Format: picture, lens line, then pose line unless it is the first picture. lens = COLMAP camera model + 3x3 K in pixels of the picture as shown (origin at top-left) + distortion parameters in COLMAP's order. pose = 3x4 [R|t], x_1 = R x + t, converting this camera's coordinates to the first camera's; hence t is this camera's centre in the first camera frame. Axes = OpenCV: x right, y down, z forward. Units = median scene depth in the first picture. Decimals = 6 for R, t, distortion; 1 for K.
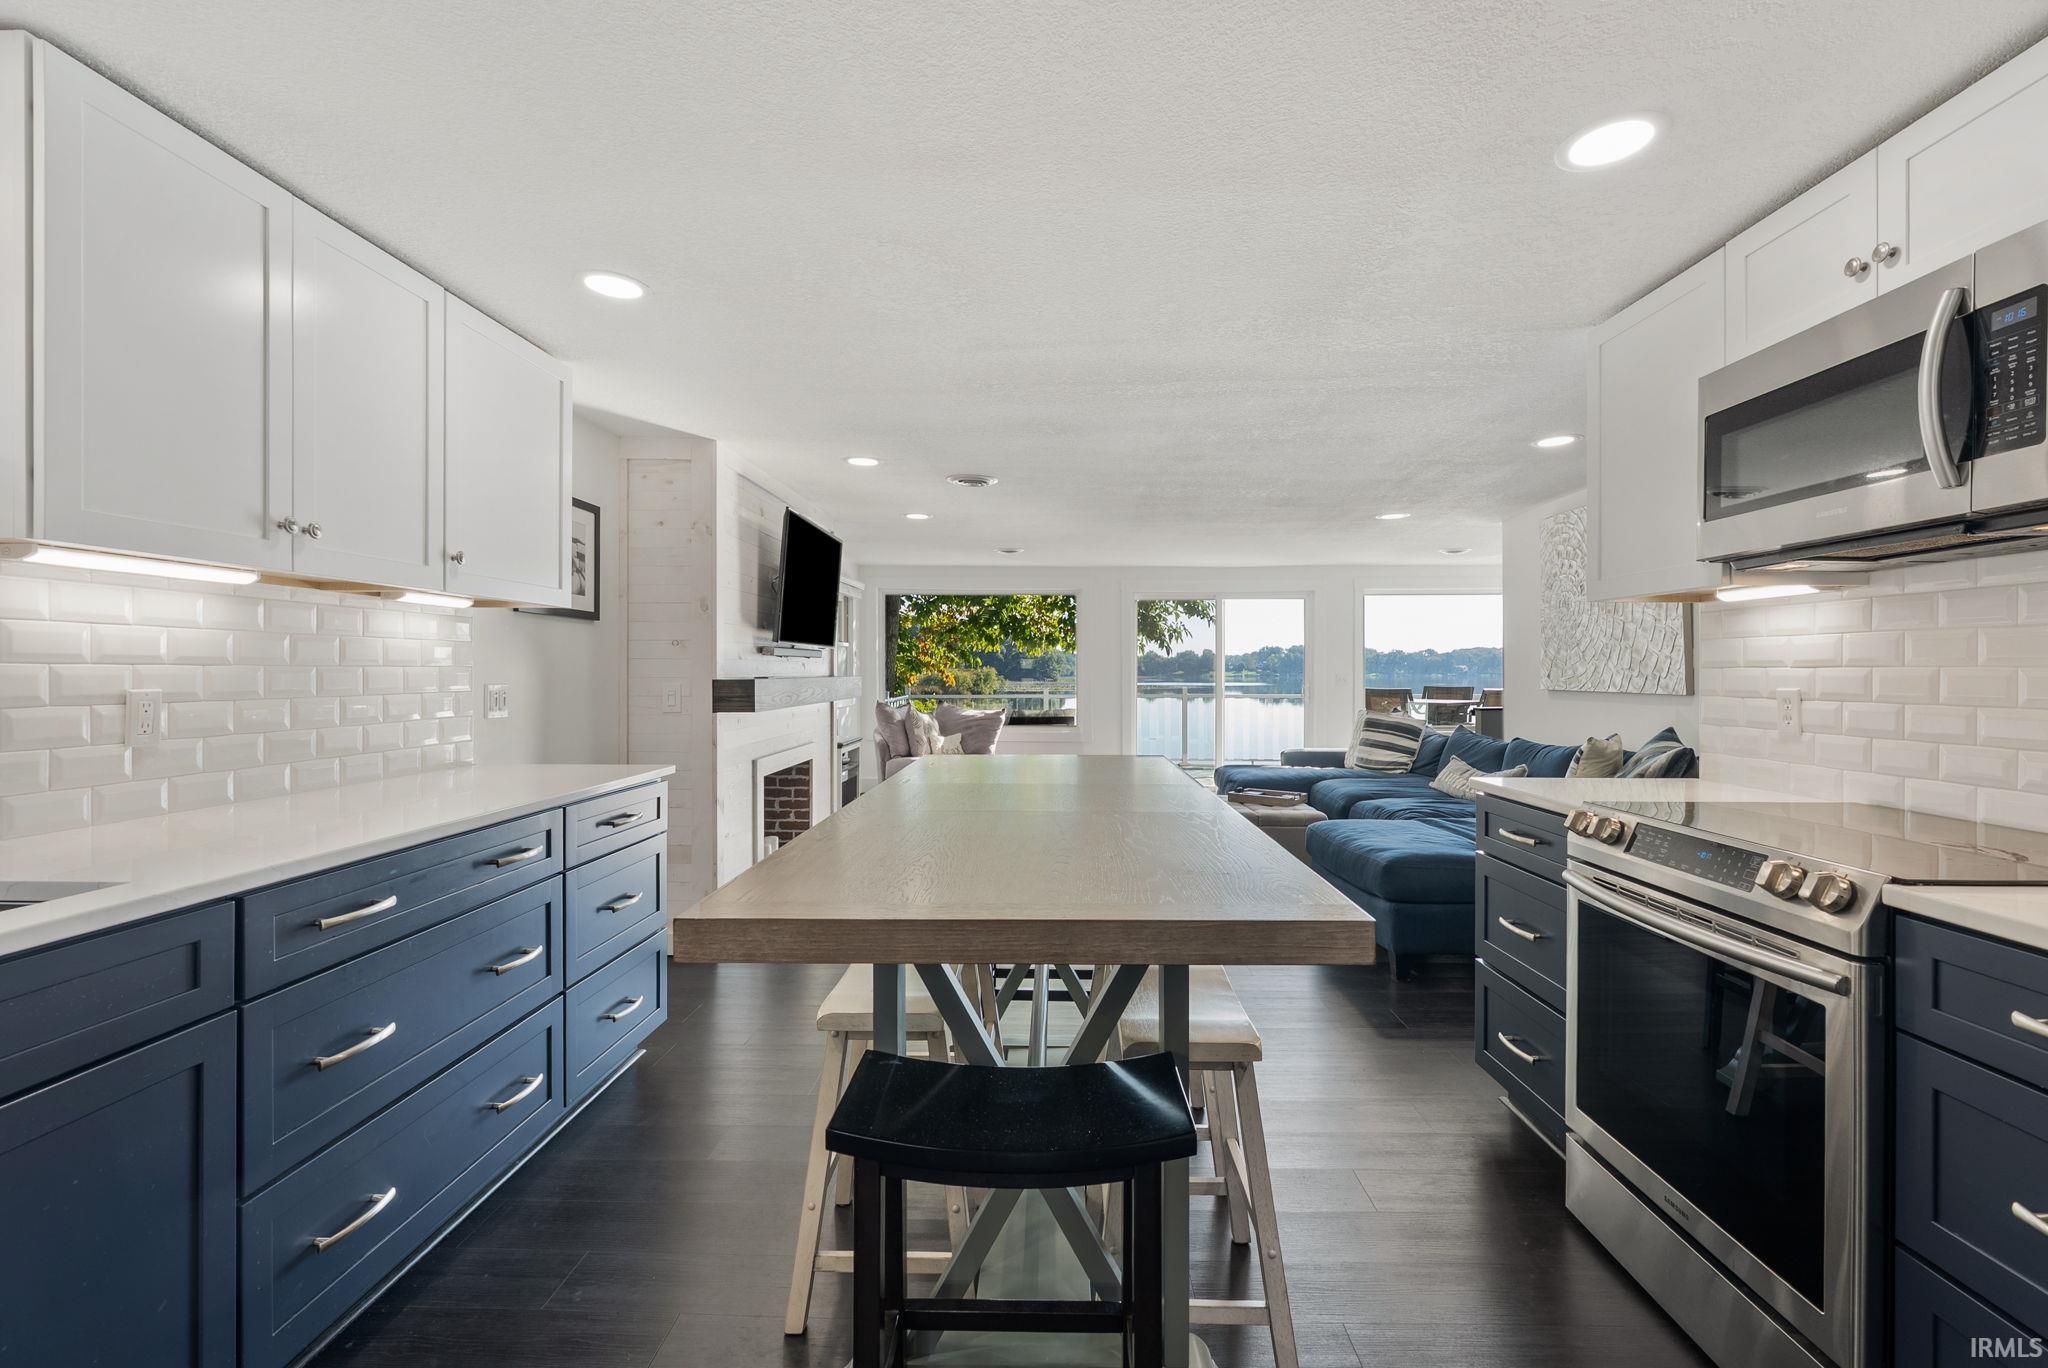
lens RADIAL K [[939.6, 0, 1000.5], [0, 939.6, 679.4], [0, 0, 1]] dist [-0.029026, 0.010423]
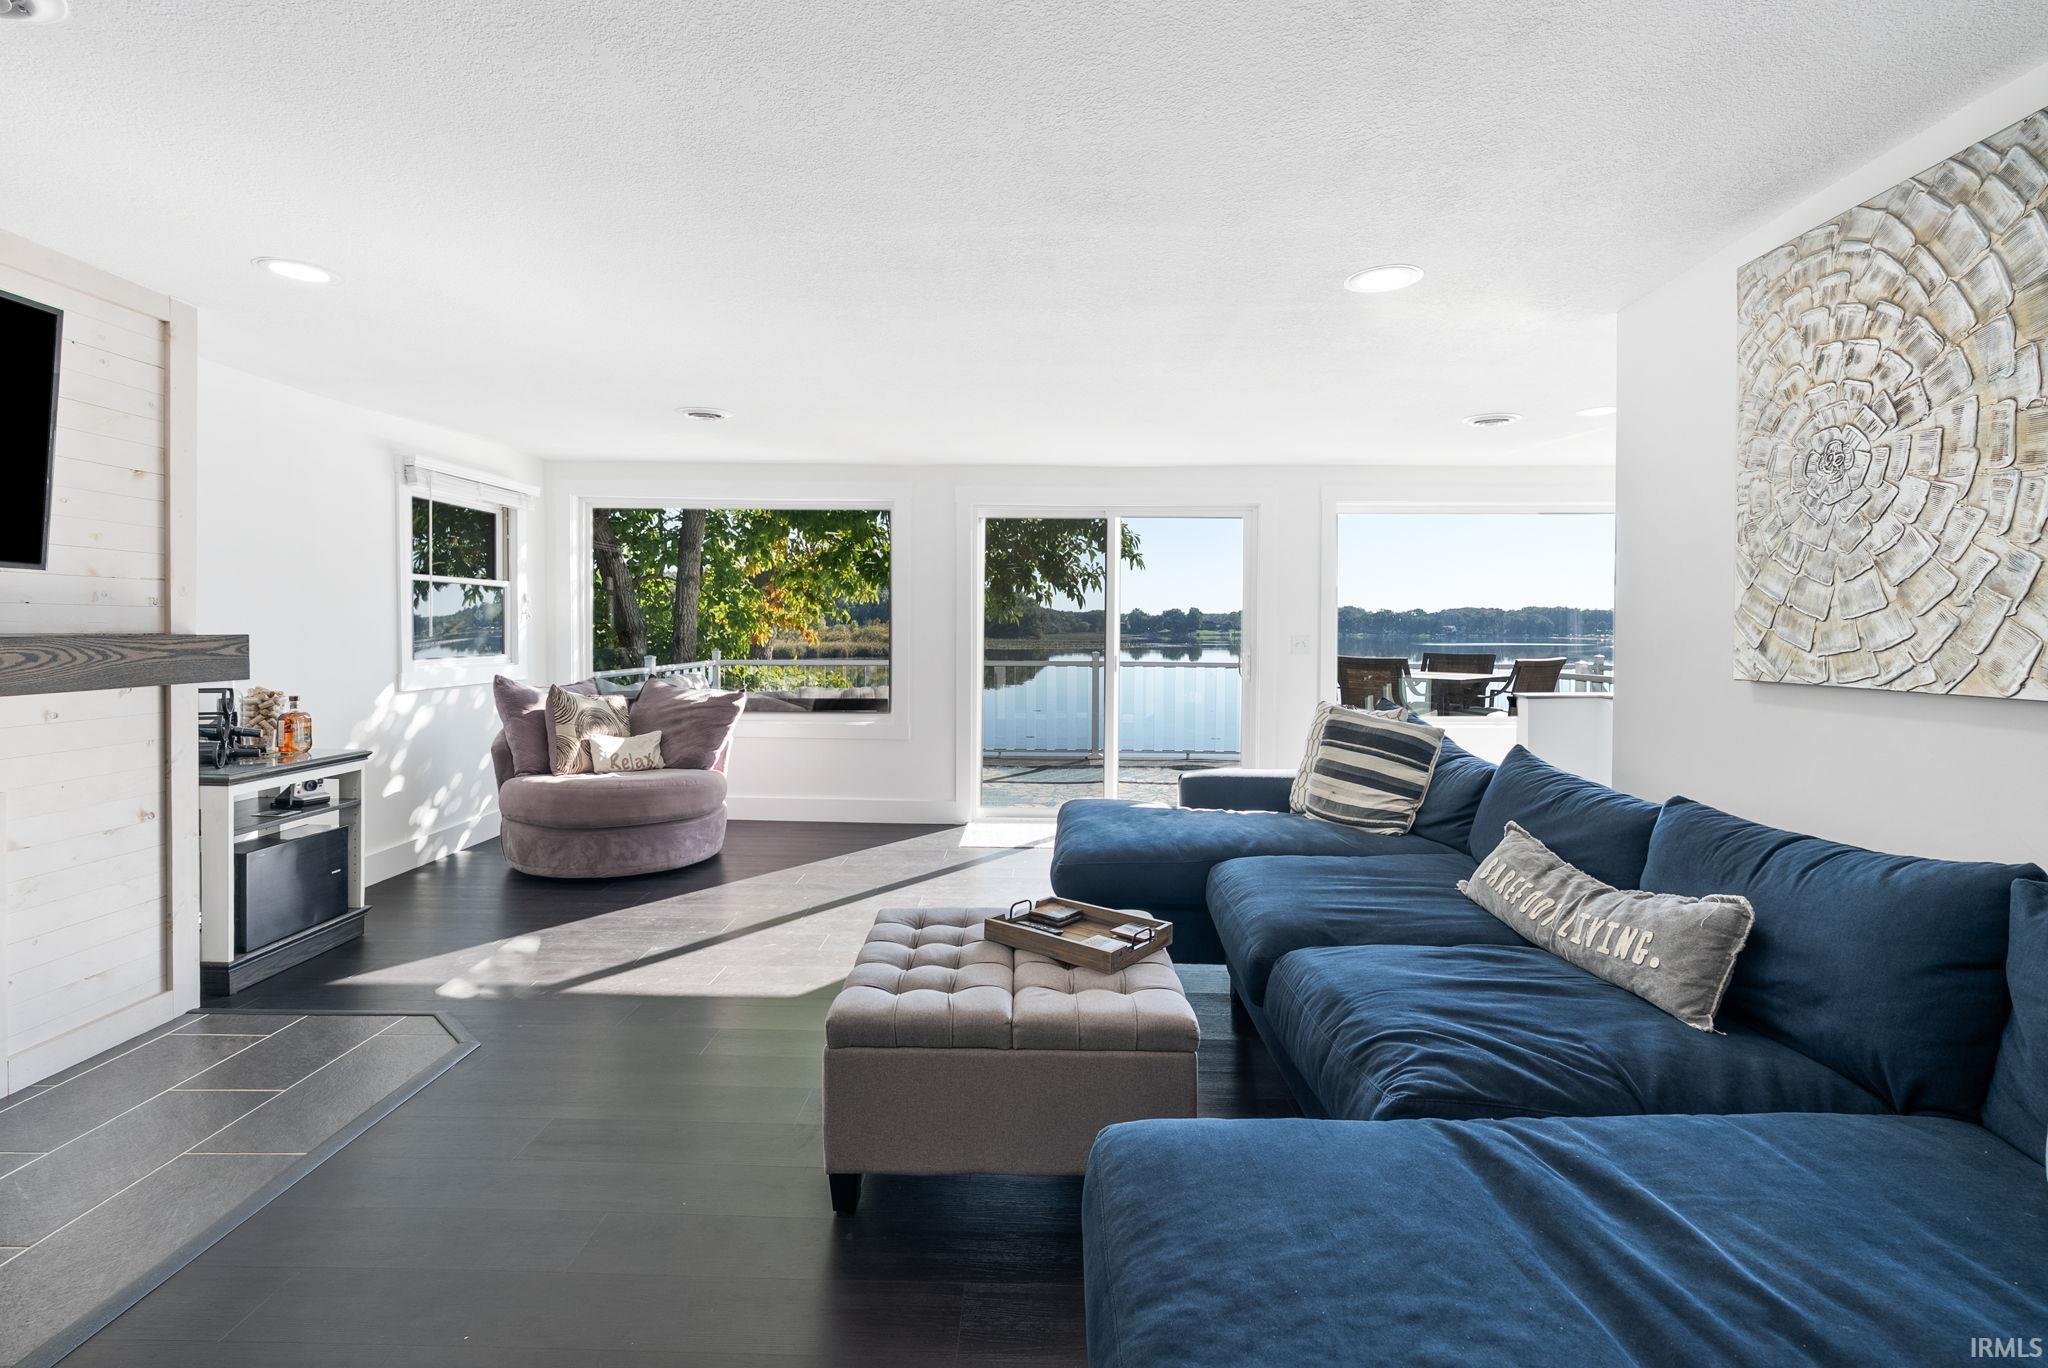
lens RADIAL K [[937.3, 0, 1030.8], [0, 937.3, 650.7], [0, 0, 1]] dist [-0.001004, -0.000286]
pose [[0.999187, 0.006390, 0.039809, 0.155270], [-0.006966, 0.999873, 0.014349, -0.003521], [-0.039712, -0.014615, 0.999104, 0.368717]]
